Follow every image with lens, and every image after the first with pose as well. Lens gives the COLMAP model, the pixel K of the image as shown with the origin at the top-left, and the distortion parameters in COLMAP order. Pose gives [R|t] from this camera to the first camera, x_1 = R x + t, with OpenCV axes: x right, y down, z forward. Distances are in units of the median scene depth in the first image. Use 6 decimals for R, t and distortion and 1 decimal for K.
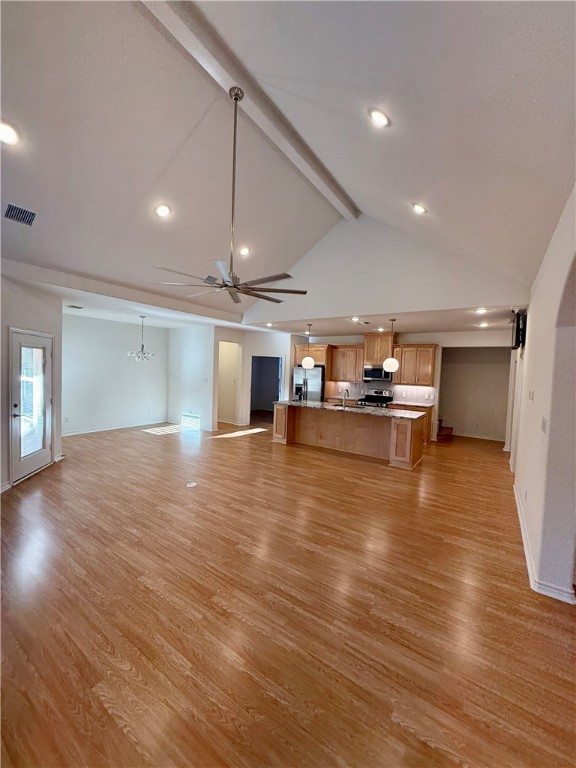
lens RADIAL K [[305.5, 0, 288.1], [0, 305.5, 381.6], [0, 0, 1]] dist [-0.000130, 0.000287]
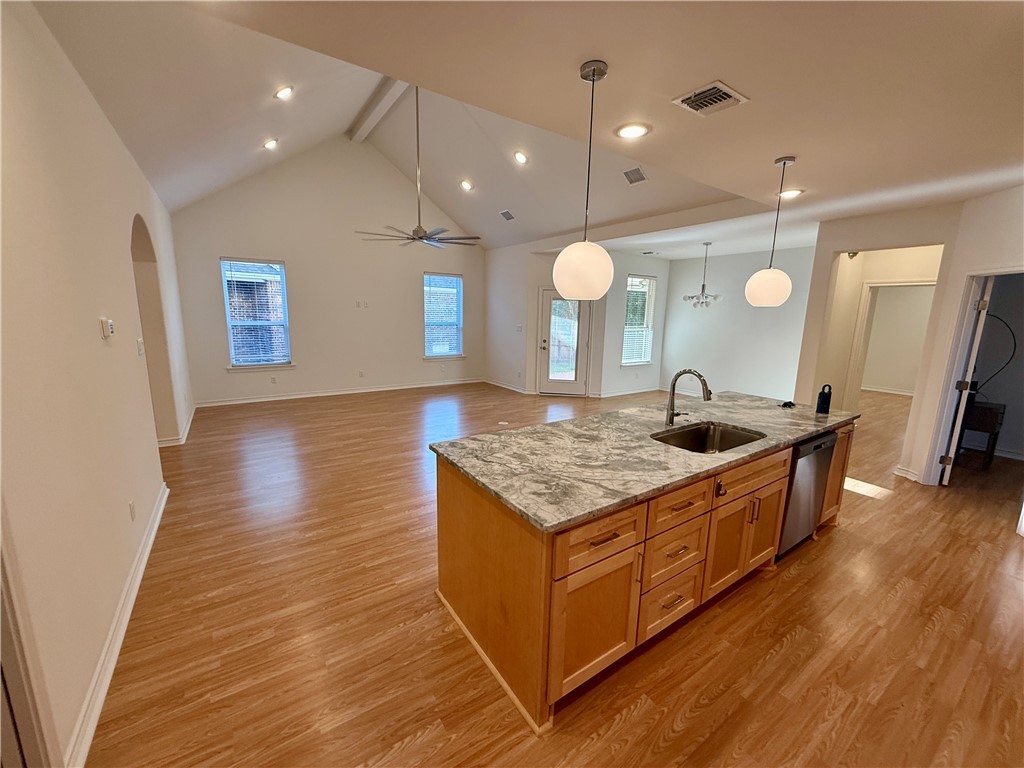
lens RADIAL K [[407.4, 0, 509.7], [0, 407.4, 383.9], [0, 0, 1]] dist [-0.000130, 0.000287]
pose [[-0.371615, 0.121868, -0.920354, 0.855775], [-0.071017, 0.984711, 0.159064, -0.015857], [0.925667, 0.124471, -0.357278, 1.359526]]
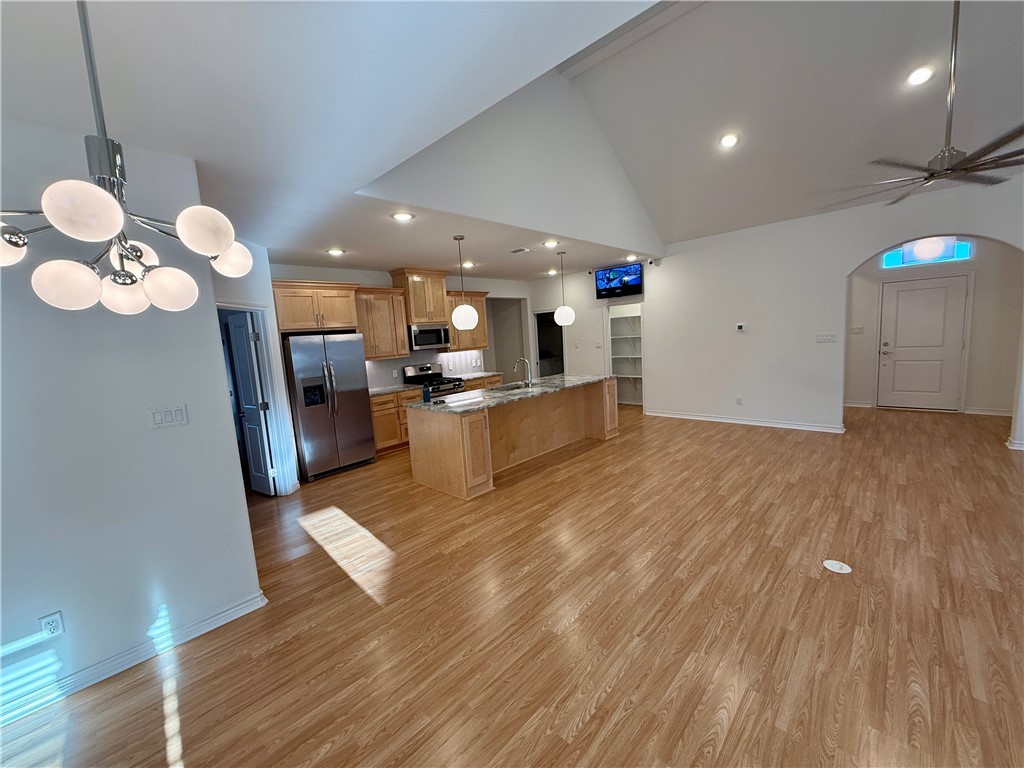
lens RADIAL K [[407.4, 0, 512.2], [0, 407.4, 385.5], [0, 0, 1]] dist [-0.000130, 0.000287]
pose [[0.161013, -0.169294, 0.972324, -0.850630], [0.110611, 0.982067, 0.152674, -0.066201], [-0.980734, 0.082968, 0.176851, 1.219993]]
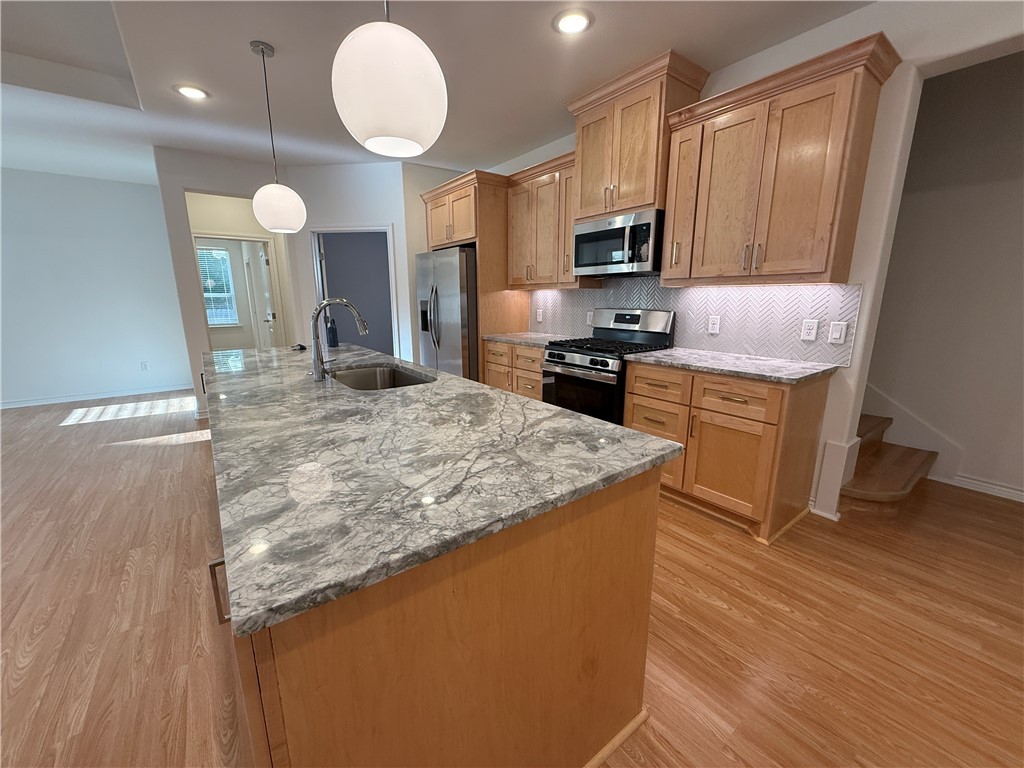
lens RADIAL K [[407.4, 0, 508.9], [0, 407.4, 384.3], [0, 0, 1]] dist [-0.000130, 0.000287]
pose [[0.944293, 0.032991, -0.327447, 0.568358], [0.022332, 0.986246, 0.163768, 0.056142], [0.328346, -0.161957, 0.930569, 1.049088]]
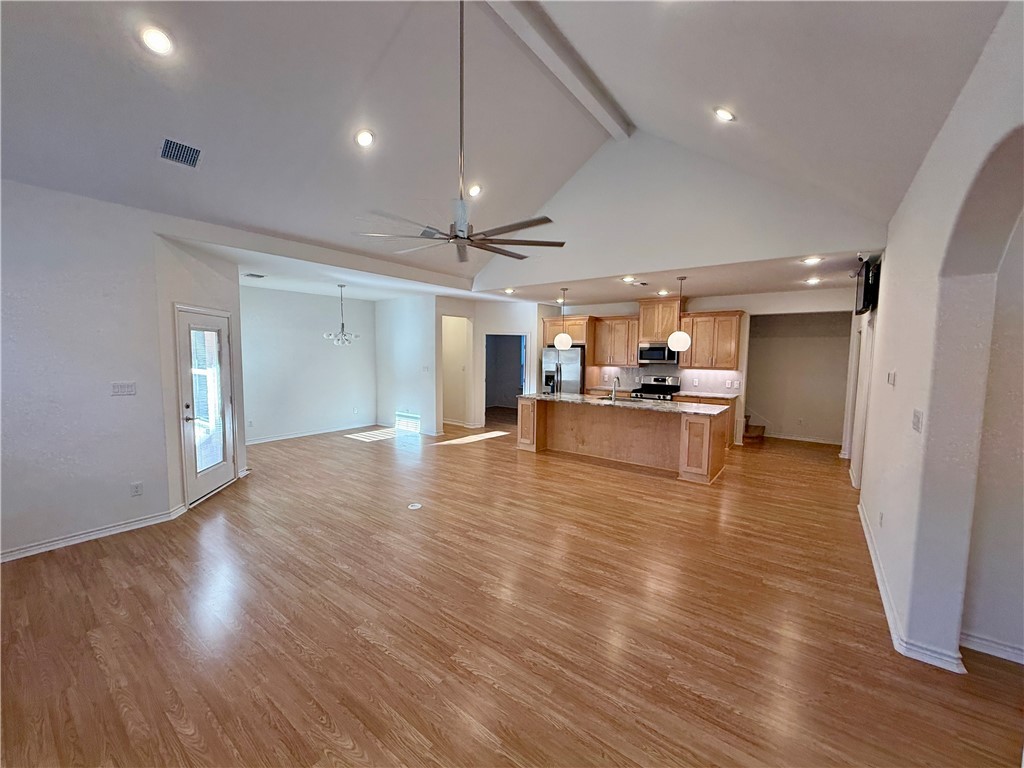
lens RADIAL K [[407.4, 0, 508.7], [0, 407.4, 385.1], [0, 0, 1]] dist [-0.000130, 0.000287]
pose [[0.998269, -0.020213, -0.055229, -0.019795], [0.022397, 0.998980, 0.039216, 0.002331], [0.054380, -0.040385, 0.997703, 0.015881]]
